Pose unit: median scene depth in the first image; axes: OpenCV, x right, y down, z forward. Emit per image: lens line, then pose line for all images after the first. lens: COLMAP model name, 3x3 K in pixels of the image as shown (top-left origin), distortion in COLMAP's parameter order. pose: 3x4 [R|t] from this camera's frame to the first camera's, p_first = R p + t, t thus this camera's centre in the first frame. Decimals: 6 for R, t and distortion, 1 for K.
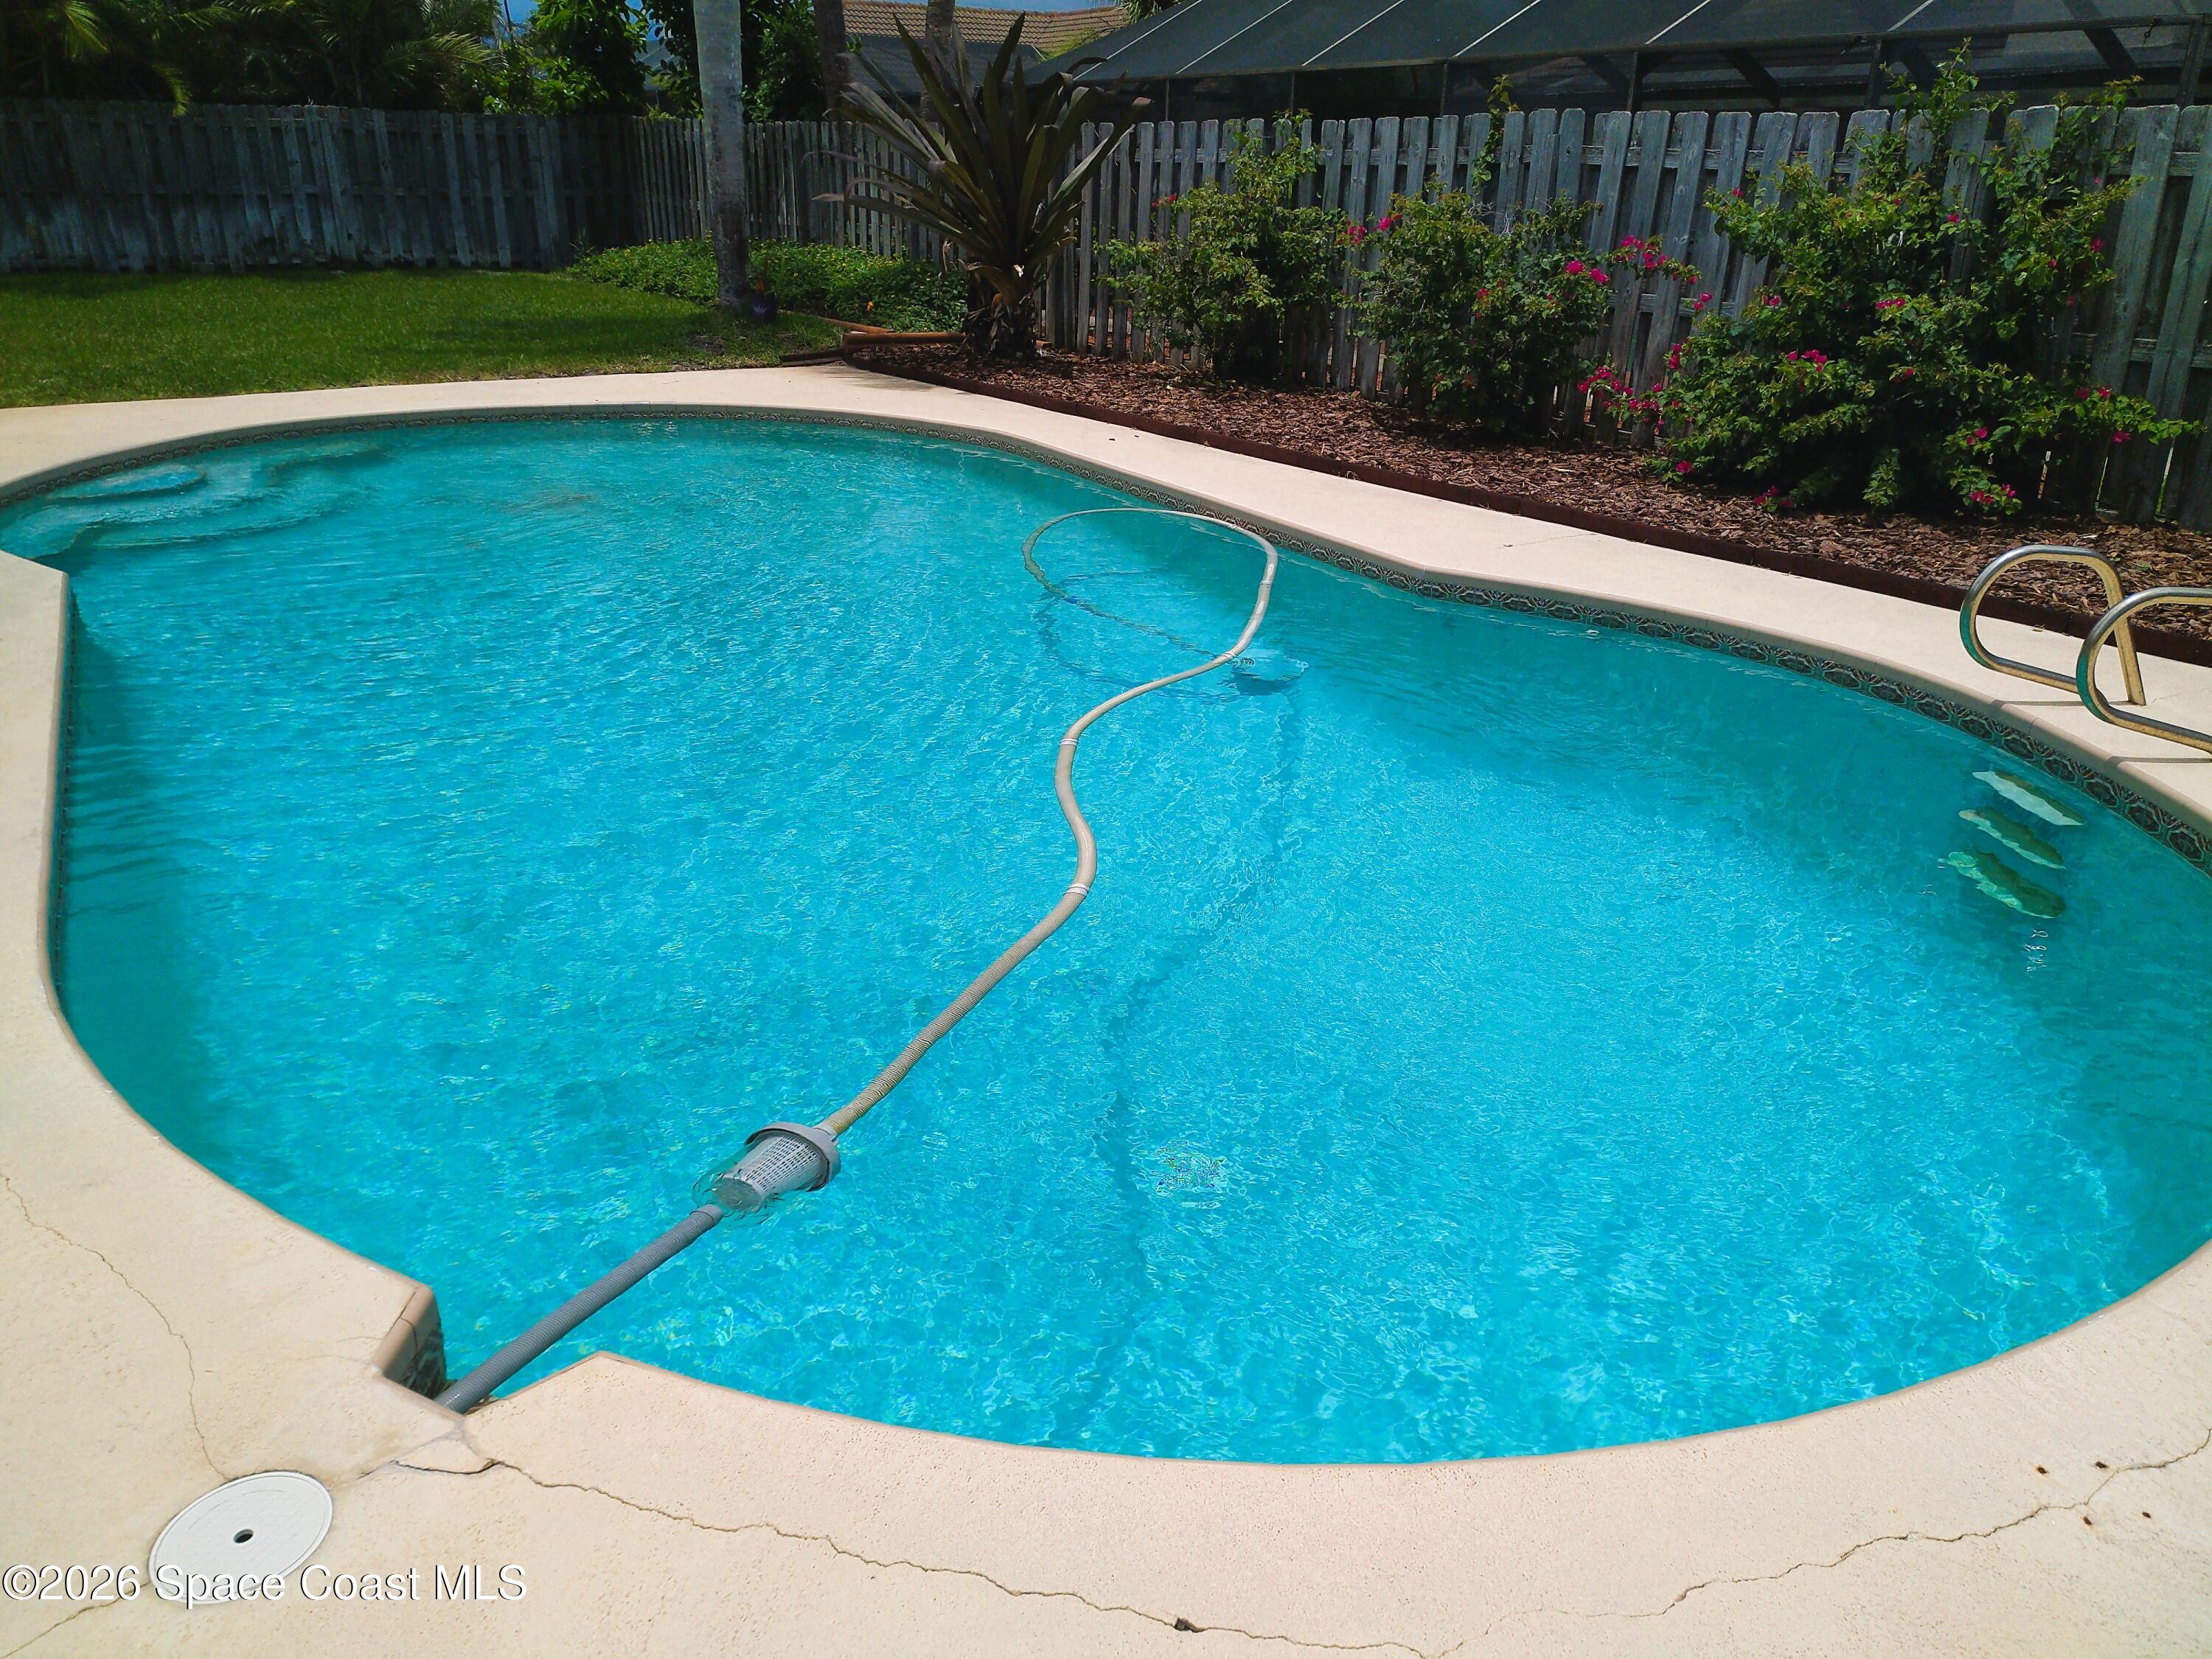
lens RADIAL K [[1661.8, 0, 1106.0], [0, 1661.8, 829.5], [0, 0, 1]] dist [0.058592, -0.052966]
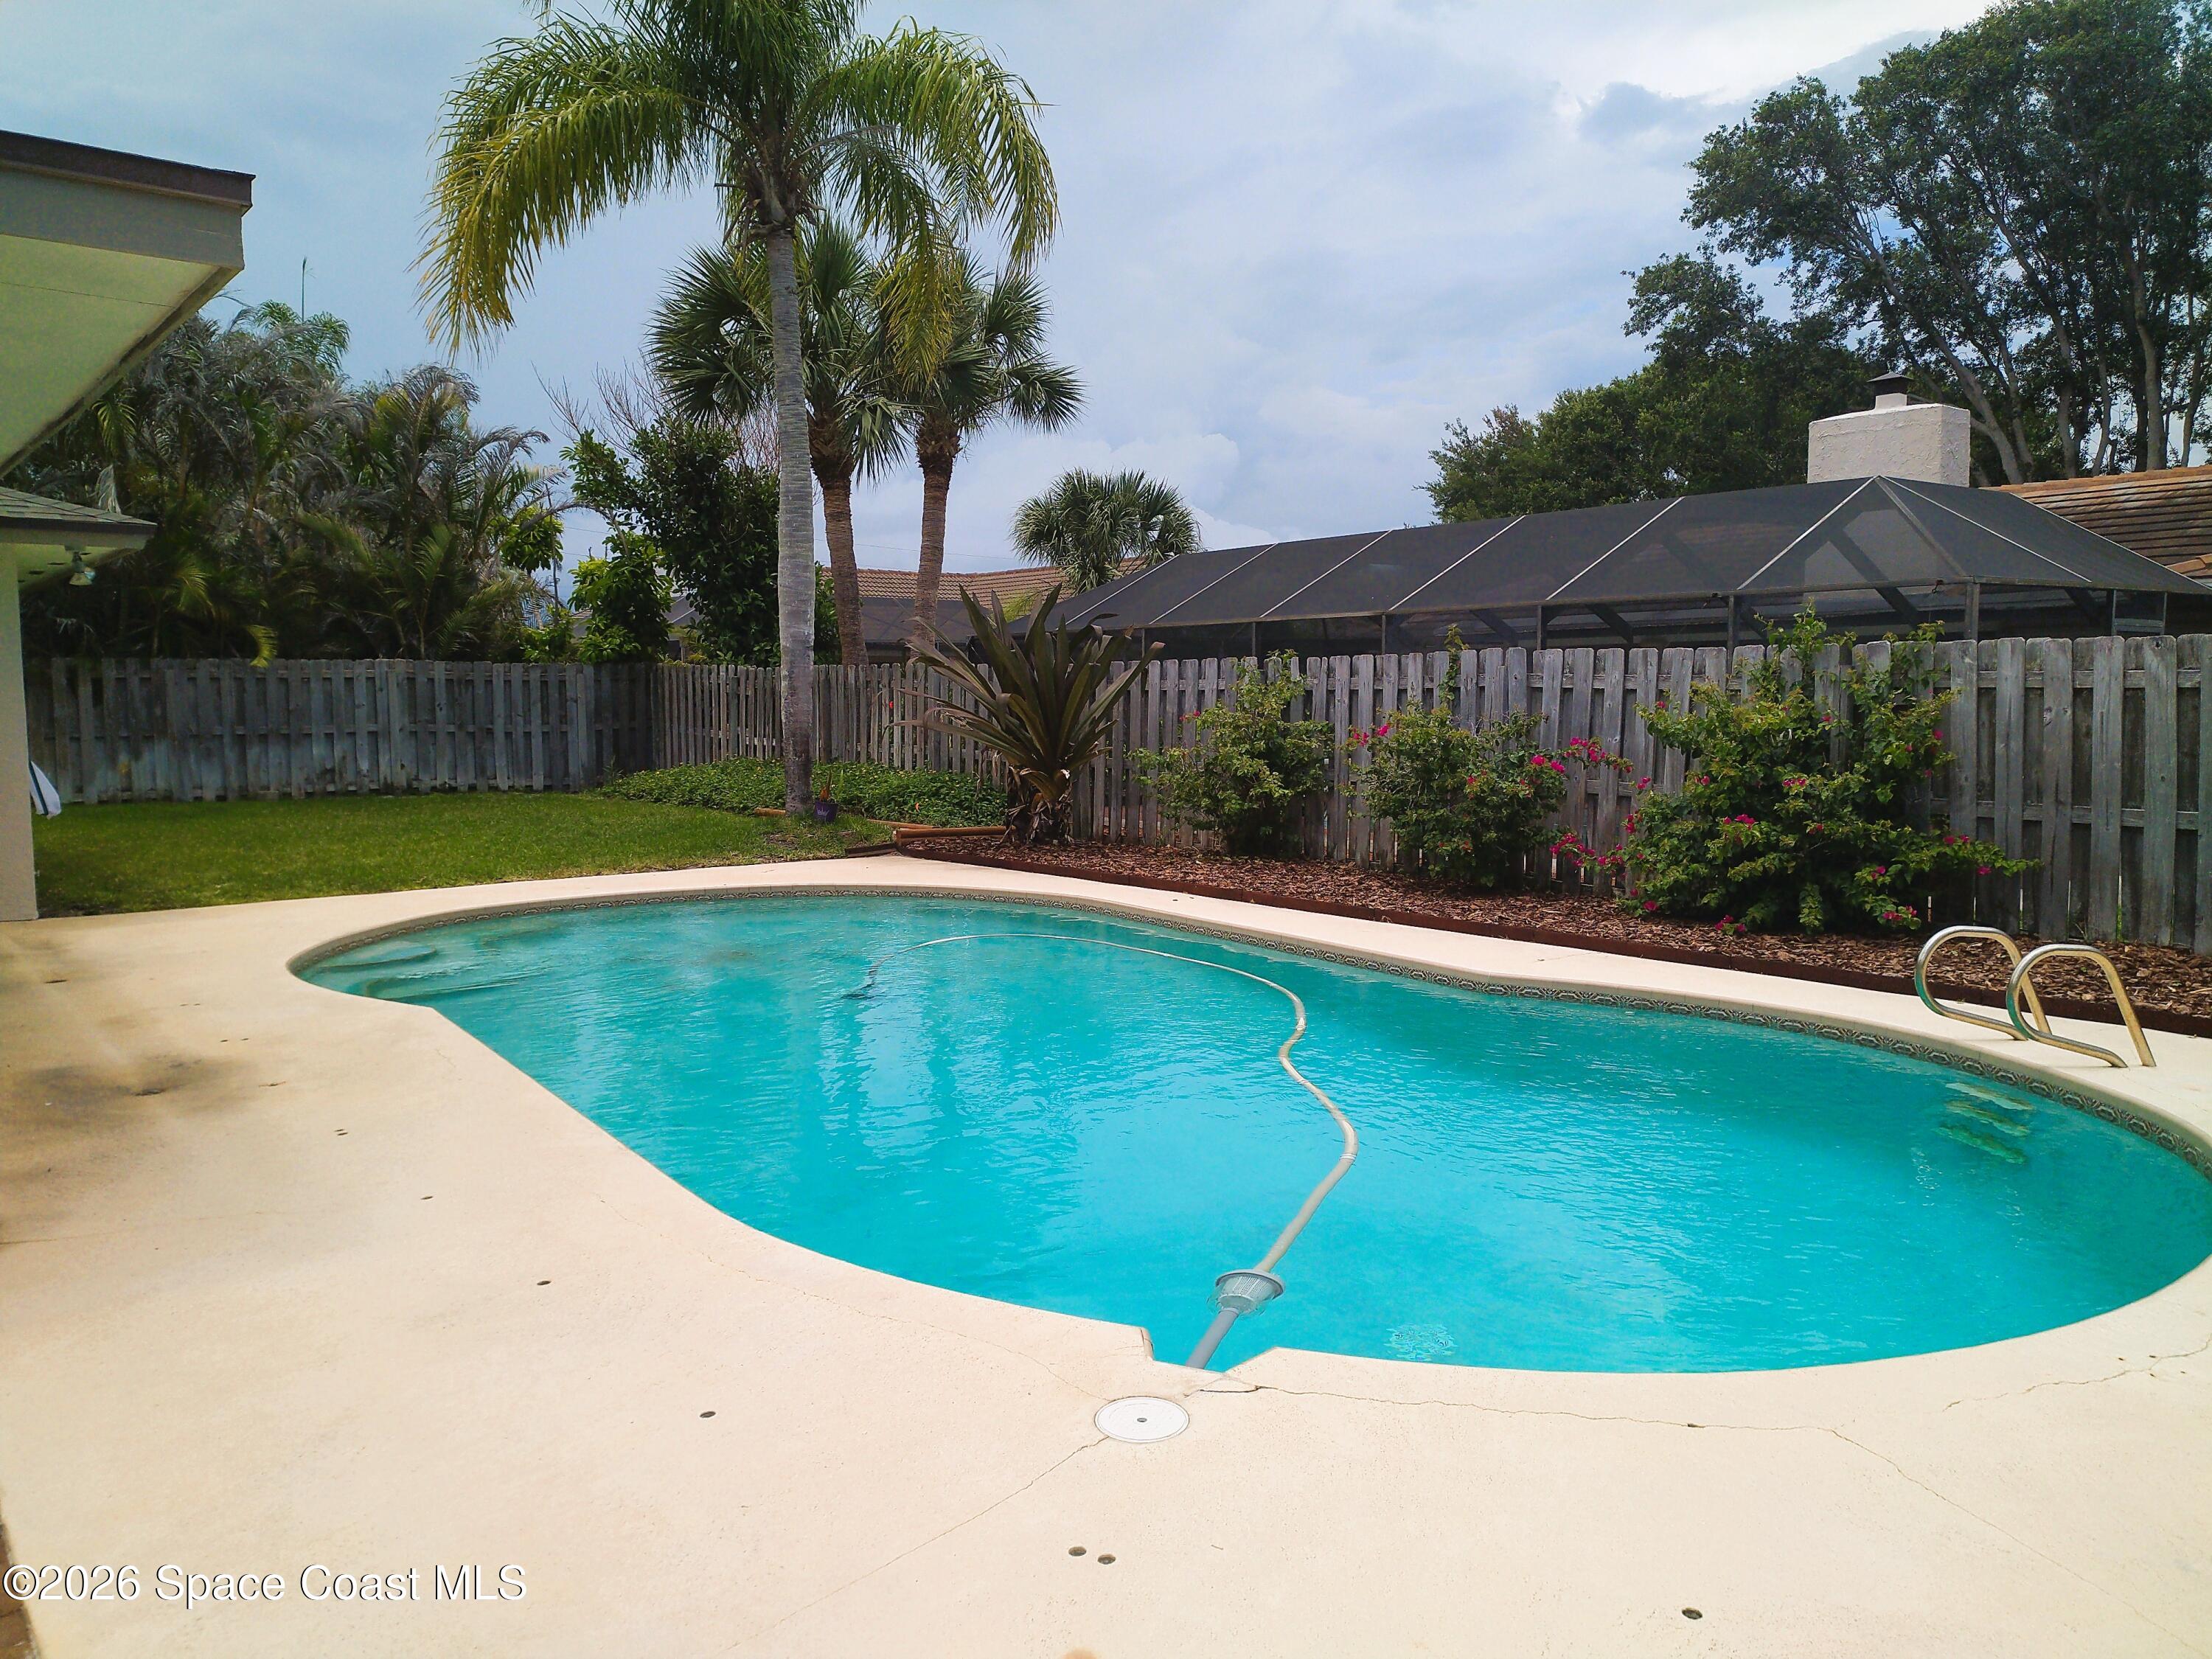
lens RADIAL K [[1661.8, 0, 1106.0], [0, 1661.8, 829.5], [0, 0, 1]] dist [0.058592, -0.052966]
pose [[0.997159, -0.021906, 0.072063, -0.131549], [0.042097, 0.955472, -0.292062, 0.068102], [-0.062457, 0.294267, 0.953680, -0.165365]]
